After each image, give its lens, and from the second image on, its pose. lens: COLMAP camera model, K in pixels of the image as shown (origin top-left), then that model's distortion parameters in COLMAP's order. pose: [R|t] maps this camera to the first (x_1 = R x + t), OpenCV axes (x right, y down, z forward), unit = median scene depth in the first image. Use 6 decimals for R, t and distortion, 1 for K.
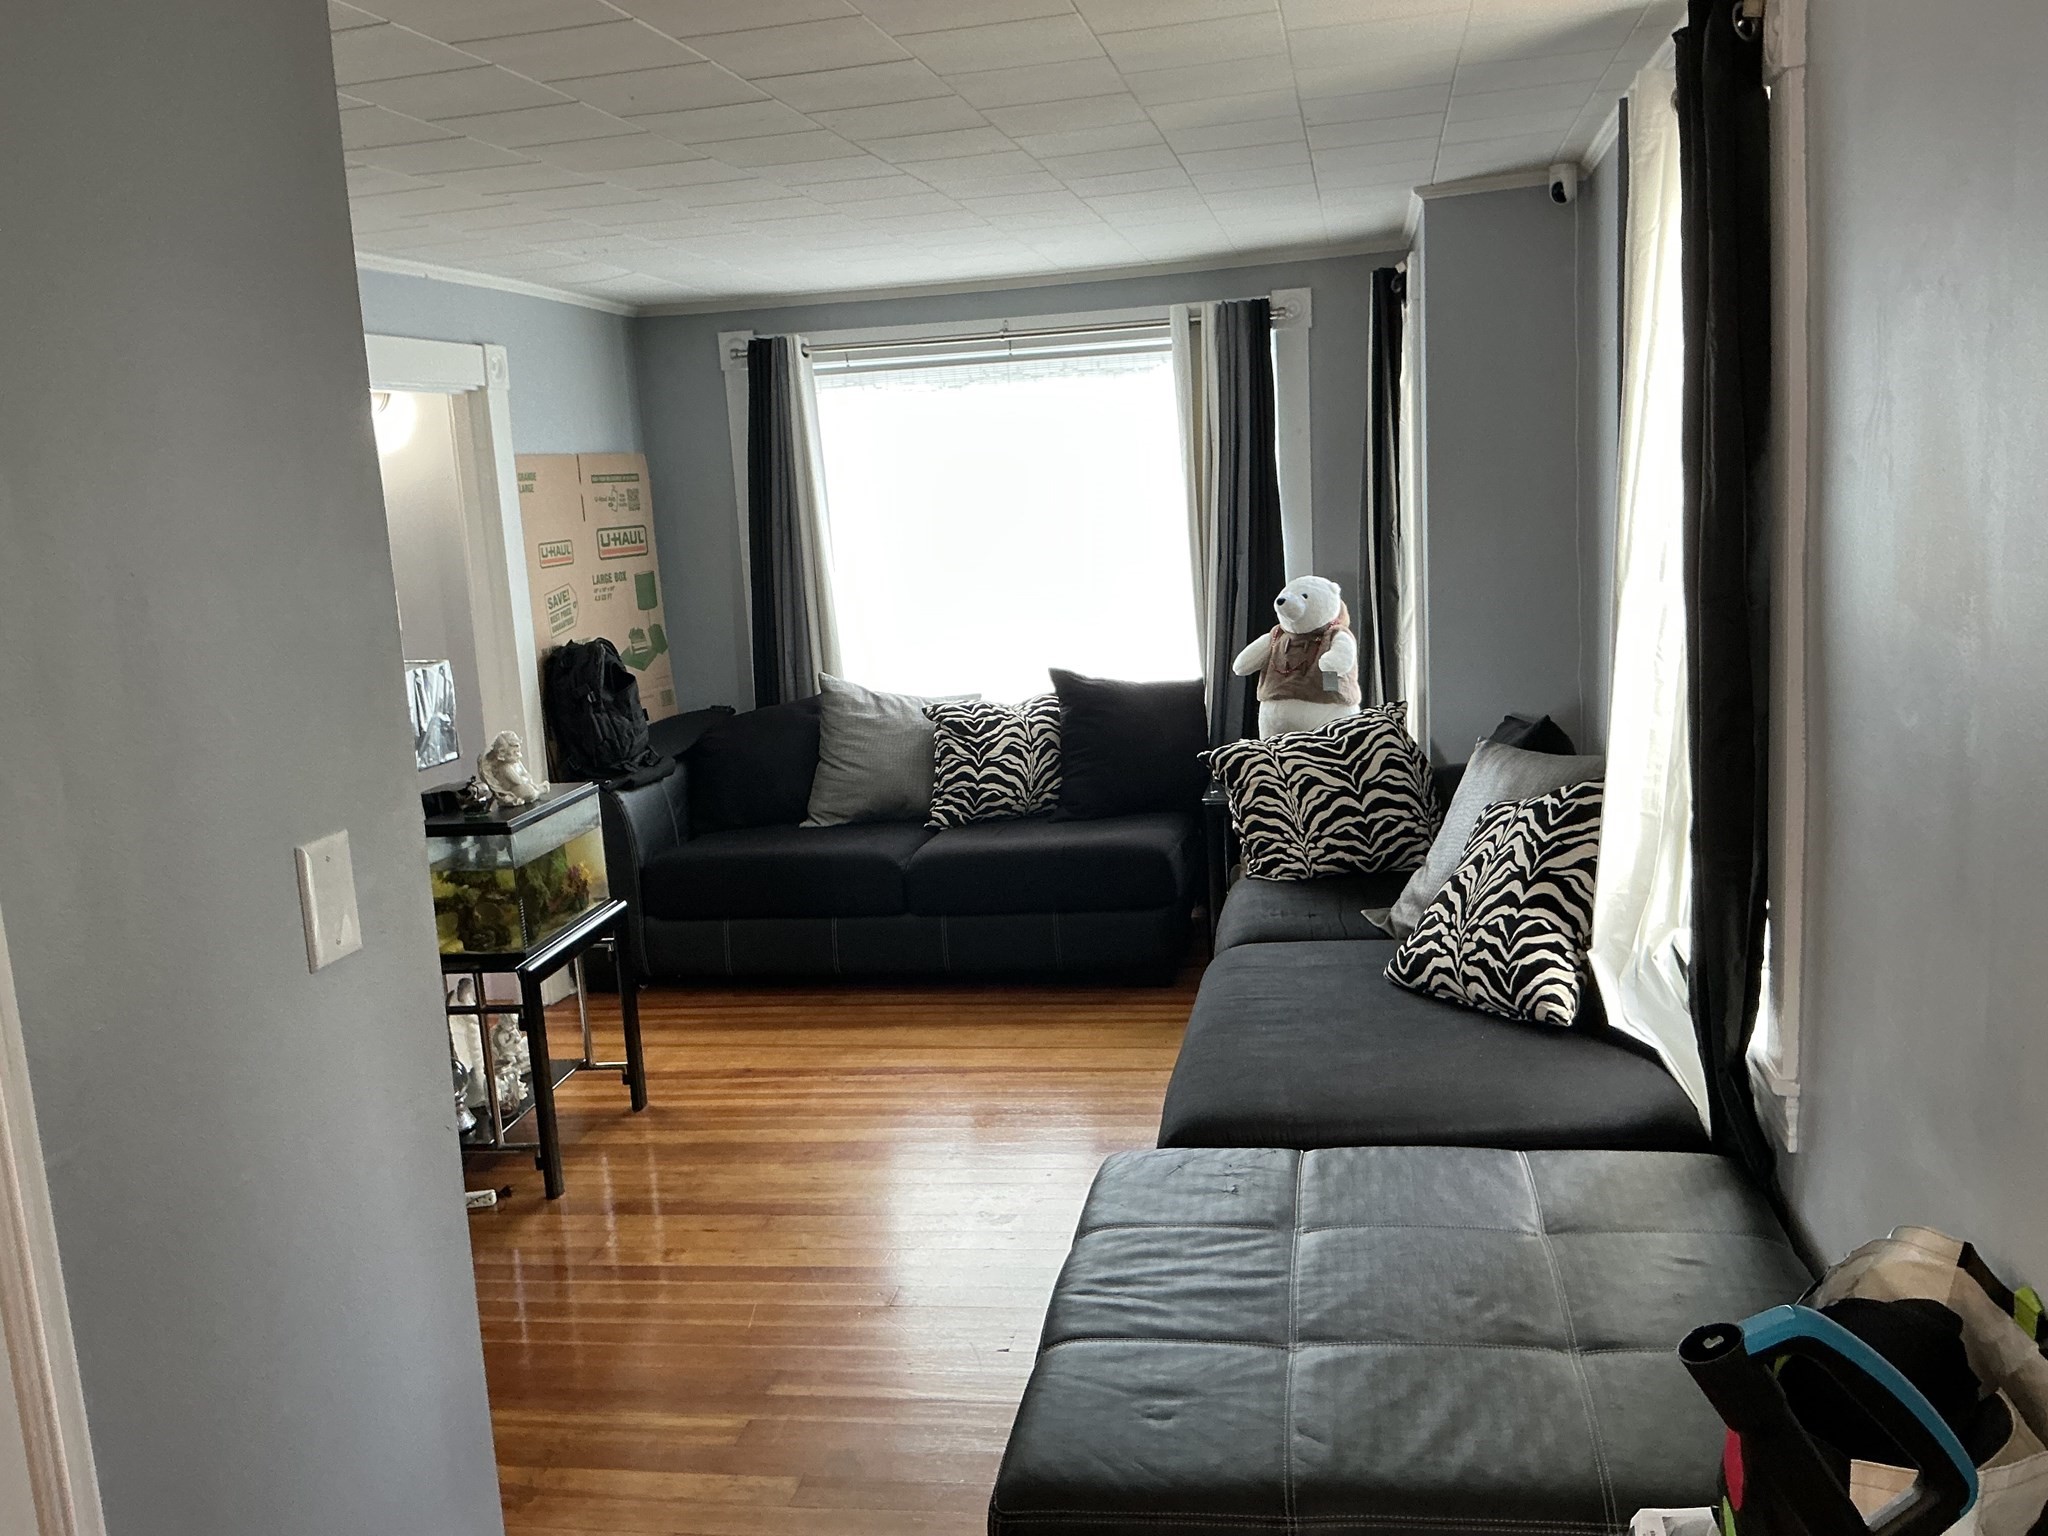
lens RADIAL K [[1694.2, 0, 1026.6], [0, 1694.2, 767.8], [0, 0, 1]] dist [0.010037, 0.001374]
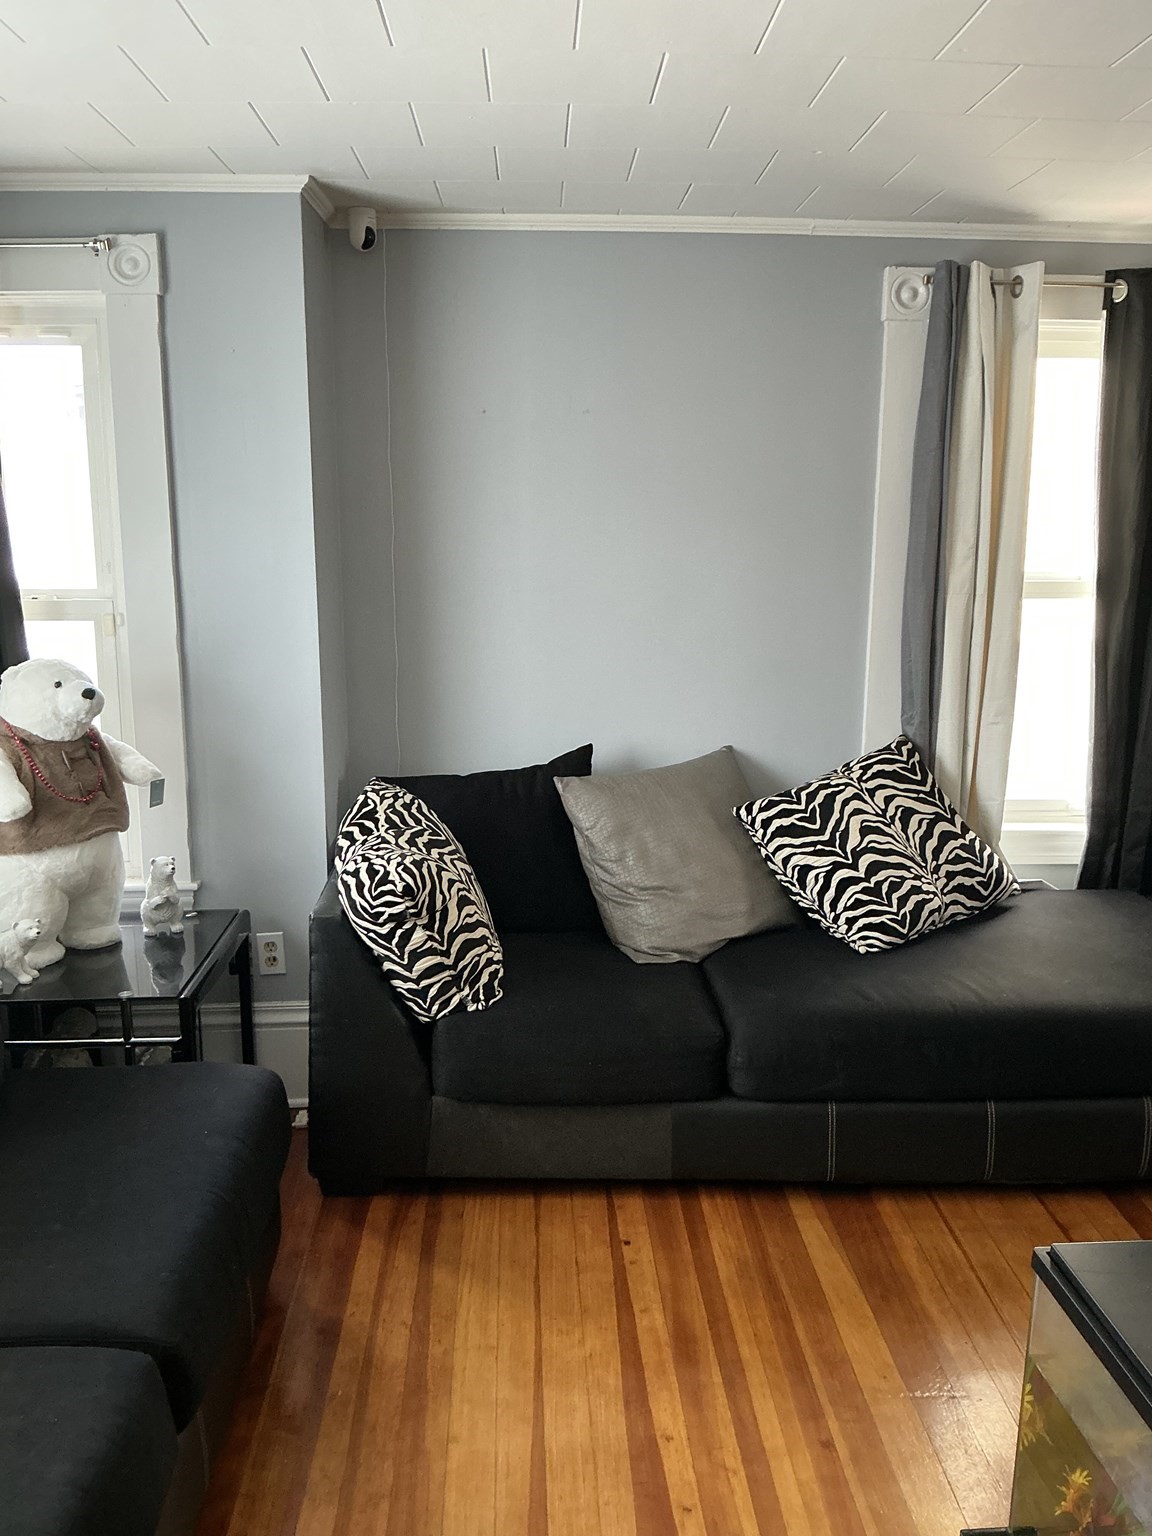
lens RADIAL K [[1270.7, 0, 576.4], [0, 1270.7, 769.4], [0, 0, 1]] dist [0.010037, 0.001374]
pose [[-0.228684, -0.085829, 0.969710, -0.593633], [0.183767, 0.974391, 0.129580, -0.151704], [-0.955999, 0.207833, -0.207056, 1.420495]]
